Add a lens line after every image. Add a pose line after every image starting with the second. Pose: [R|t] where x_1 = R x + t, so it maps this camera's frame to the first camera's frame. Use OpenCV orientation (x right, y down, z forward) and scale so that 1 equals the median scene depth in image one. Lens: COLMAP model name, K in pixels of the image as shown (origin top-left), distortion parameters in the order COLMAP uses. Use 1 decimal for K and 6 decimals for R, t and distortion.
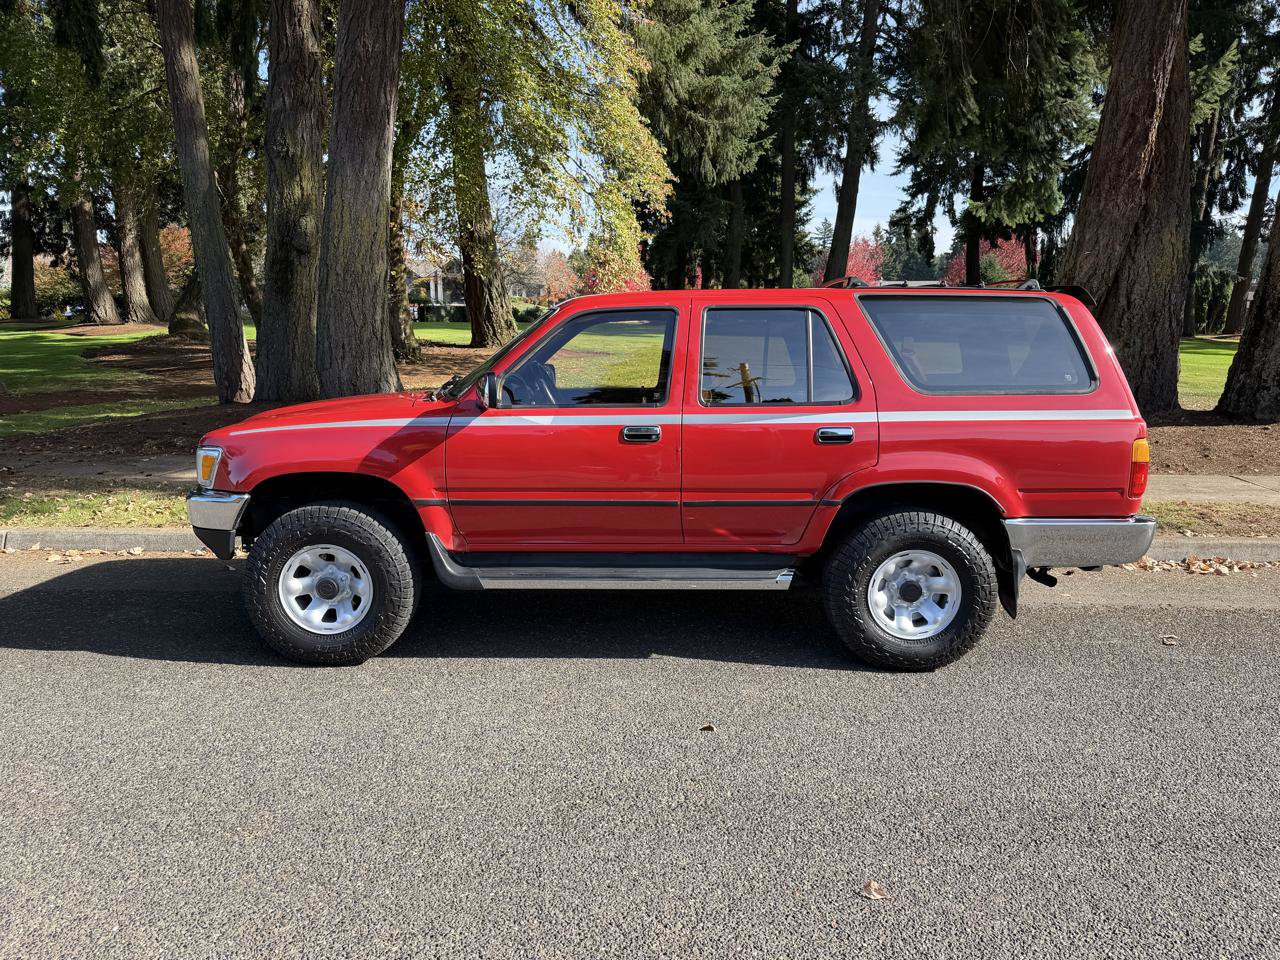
lens RADIAL K [[886.0, 0, 644.3], [0, 886.0, 486.8], [0, 0, 1]] dist [0.029166, -0.037809]
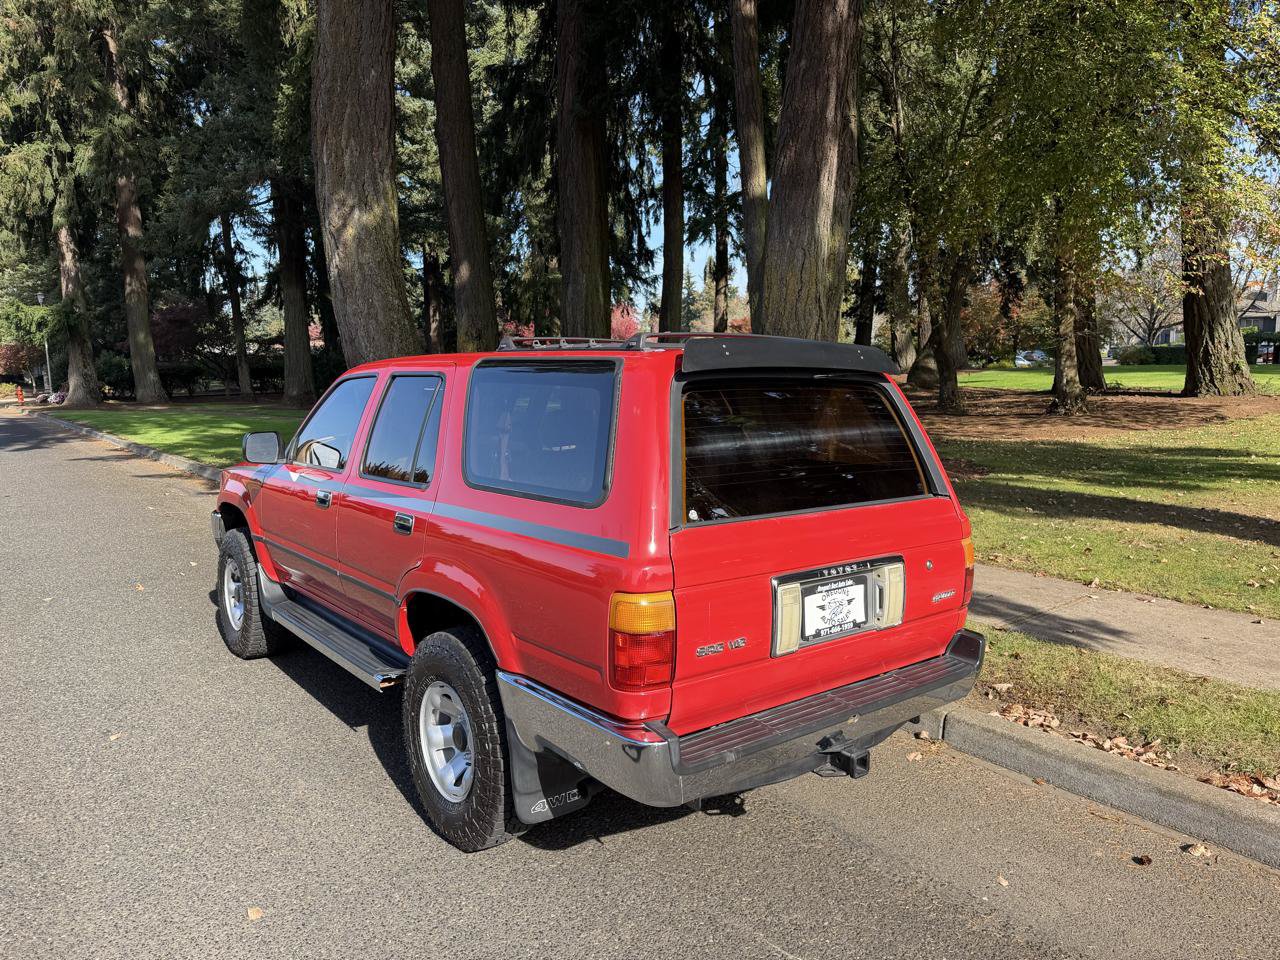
lens RADIAL K [[885.4, 0, 640.0], [0, 885.4, 480.0], [0, 0, 1]] dist [0.024289, -0.030865]
pose [[0.625925, 0.077315, -0.776041, 0.143841], [-0.122001, 0.992530, 0.000482, -0.018072], [0.770281, 0.094376, 0.630682, 0.090125]]
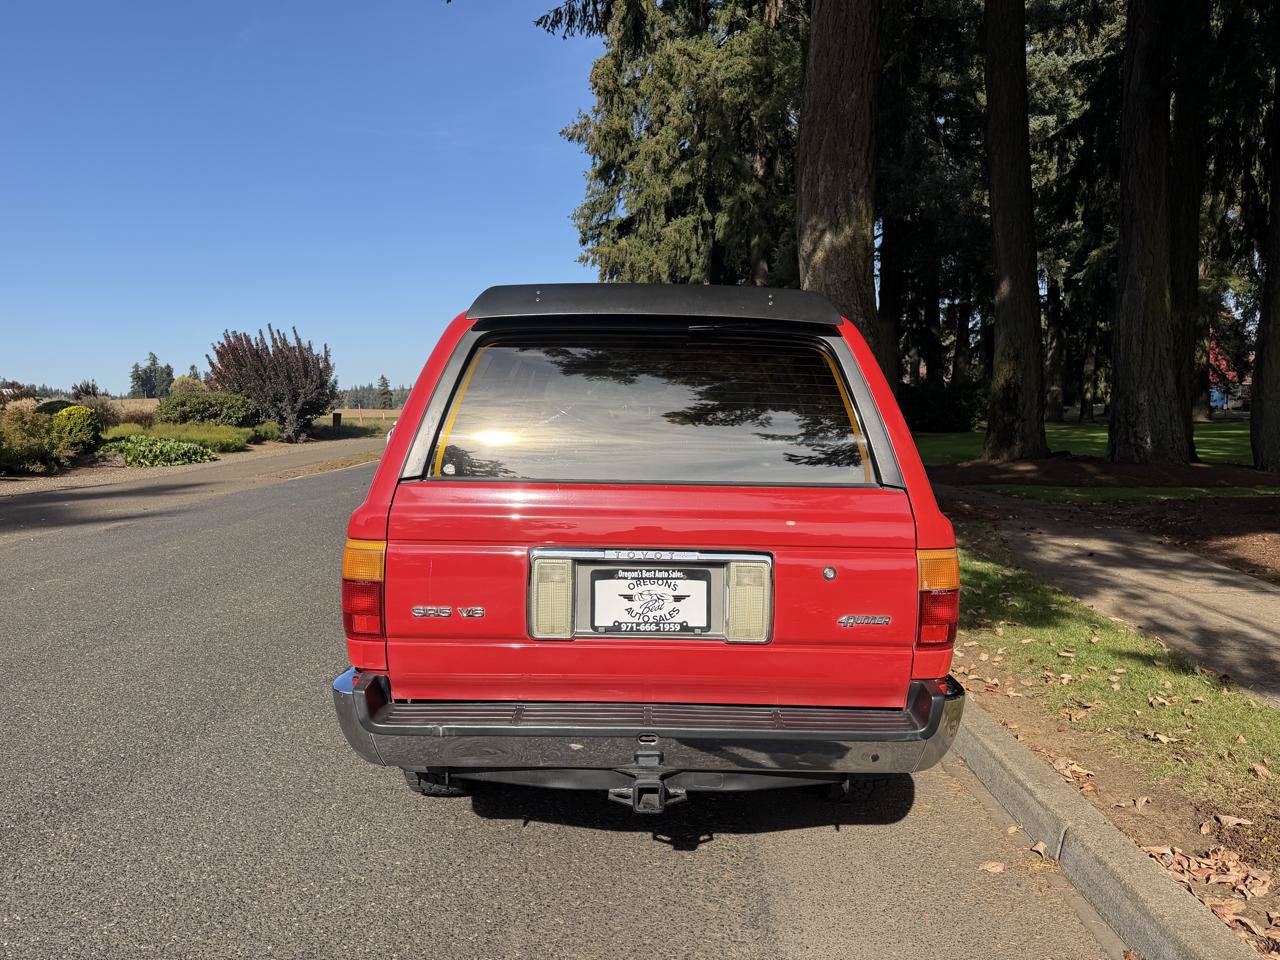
lens RADIAL K [[881.5, 0, 640.0], [0, 881.5, 480.0], [0, 0, 1]] dist [0.101251, -0.138107]
pose [[0.003890, 0.065497, -0.997845, 0.163563], [-0.169224, 0.983504, 0.063896, -0.022835], [0.985570, 0.168611, 0.014910, 0.167340]]
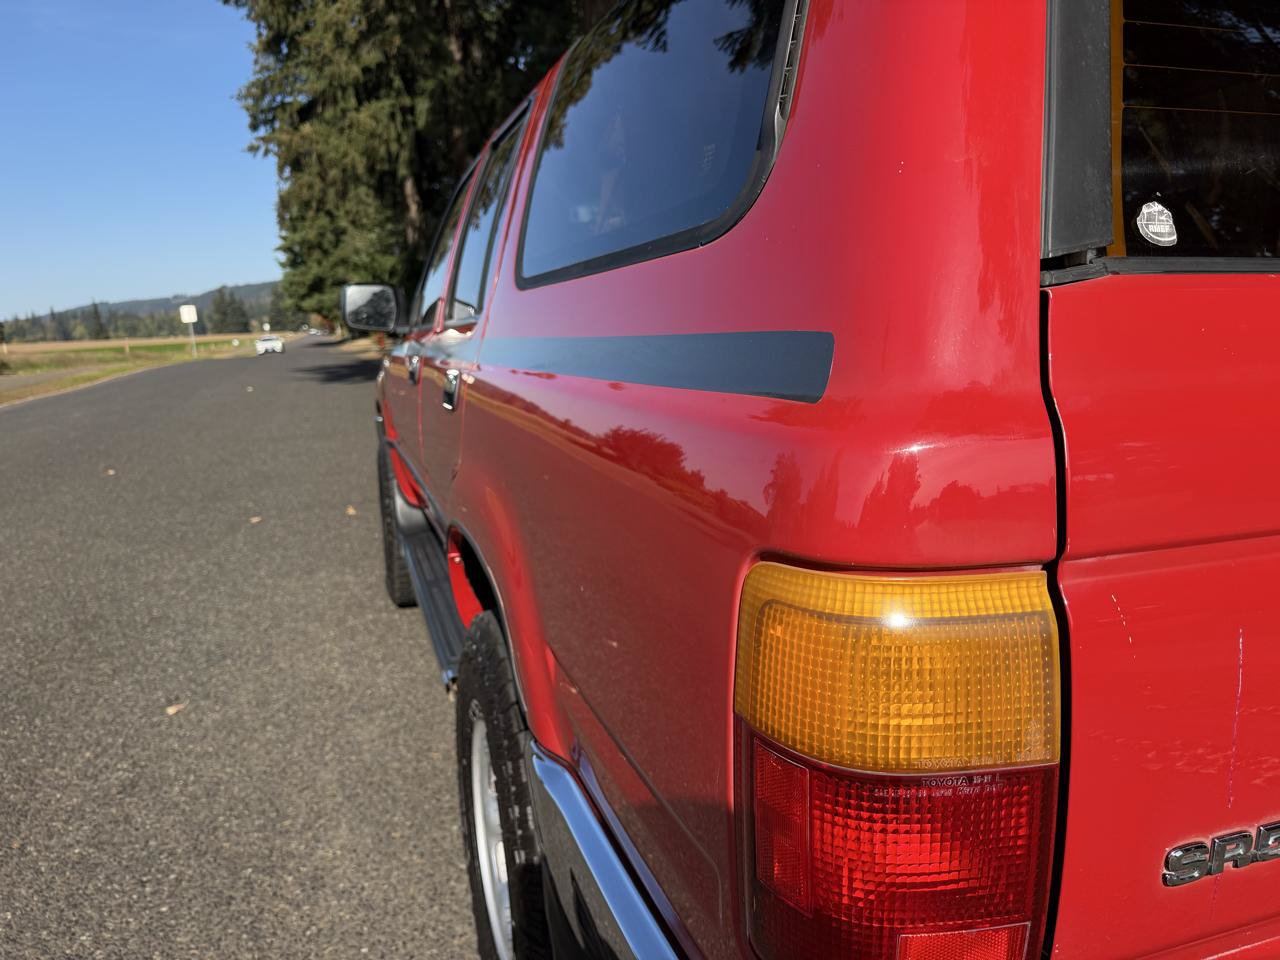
lens RADIAL K [[920.4, 0, 640.1], [0, 920.4, 460.2], [0, 0, 1]] dist [0.038949, -0.034786]
pose [[0.322069, 0.118584, -0.939260, 0.095097], [-0.118510, 0.989370, 0.084274, -0.010535], [0.939269, 0.084170, 0.332699, 0.133206]]
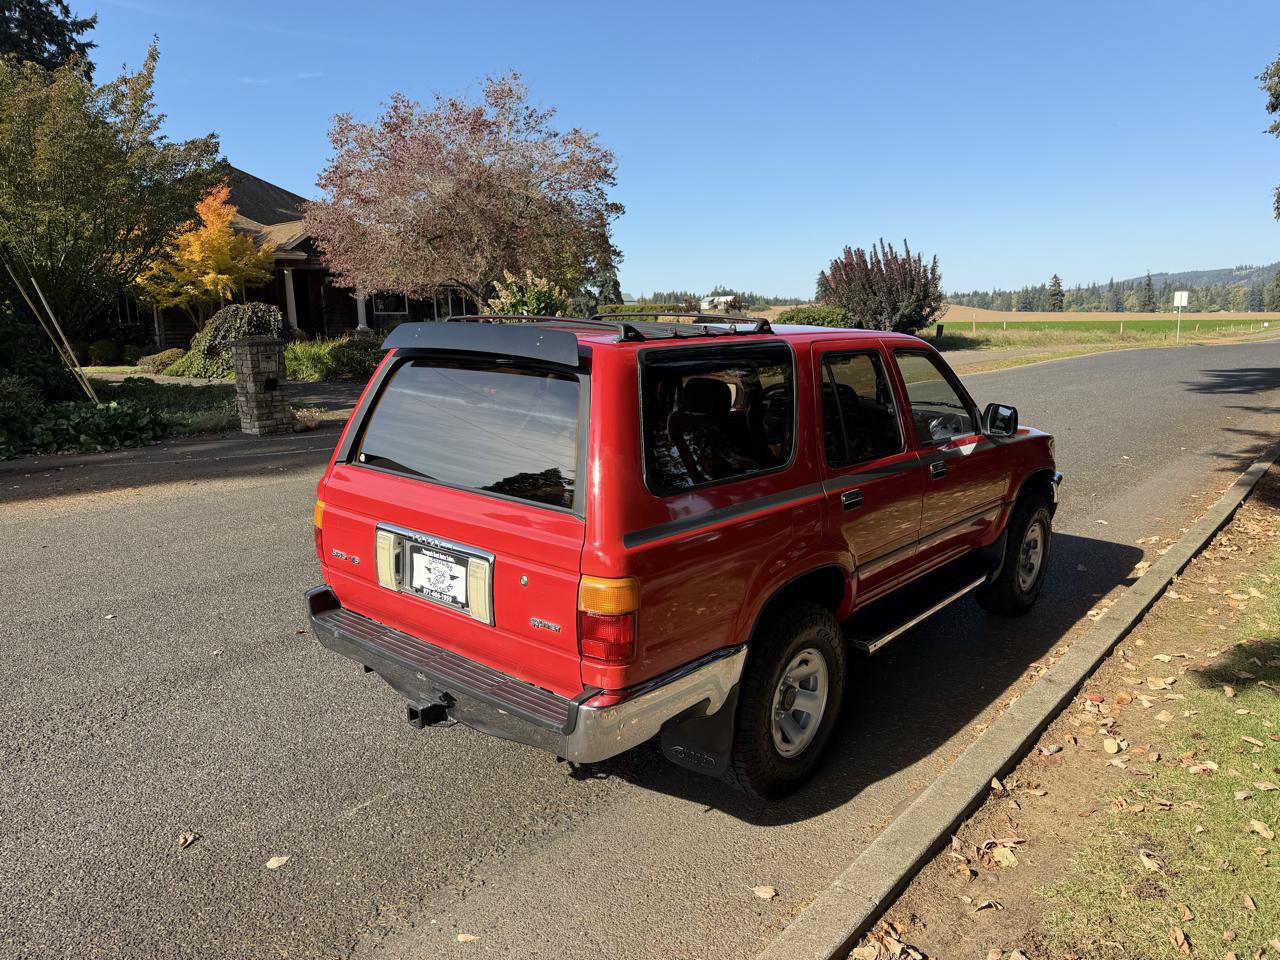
lens RADIAL K [[885.4, 0, 640.0], [0, 885.4, 480.0], [0, 0, 1]] dist [0.024289, -0.030865]
pose [[-0.639135, 0.128219, -0.758331, 0.146280], [-0.139051, 0.950491, 0.277905, -0.051203], [0.756420, 0.283065, -0.589663, 0.250923]]
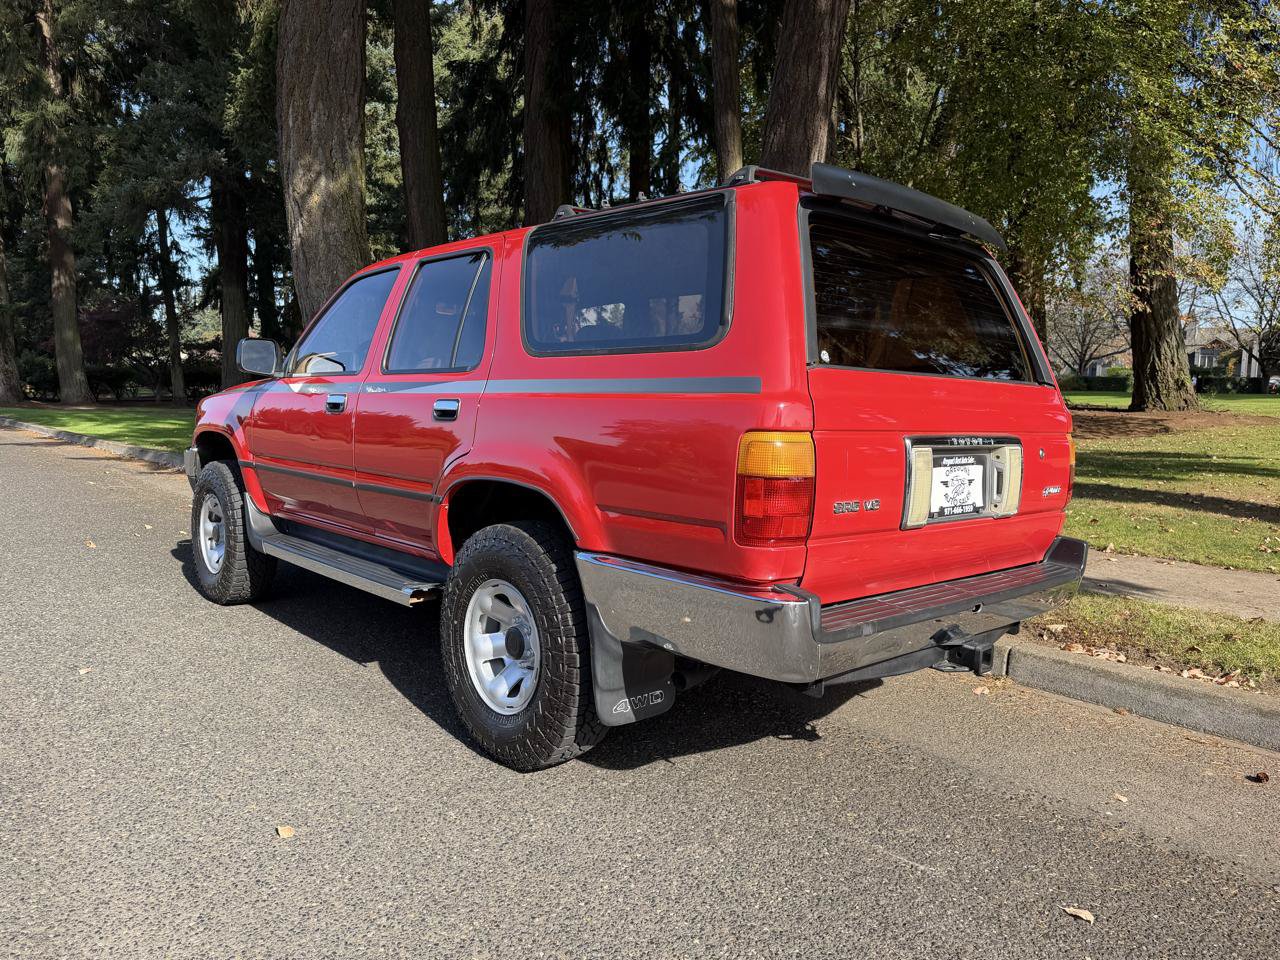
lens RADIAL K [[886.0, 0, 644.3], [0, 886.0, 486.8], [0, 0, 1]] dist [0.029166, -0.037809]
pose [[0.676816, 0.077730, -0.732037, 0.125592], [-0.139178, 0.989987, -0.023559, 0.000110], [0.722876, 0.117829, 0.680857, 0.087701]]
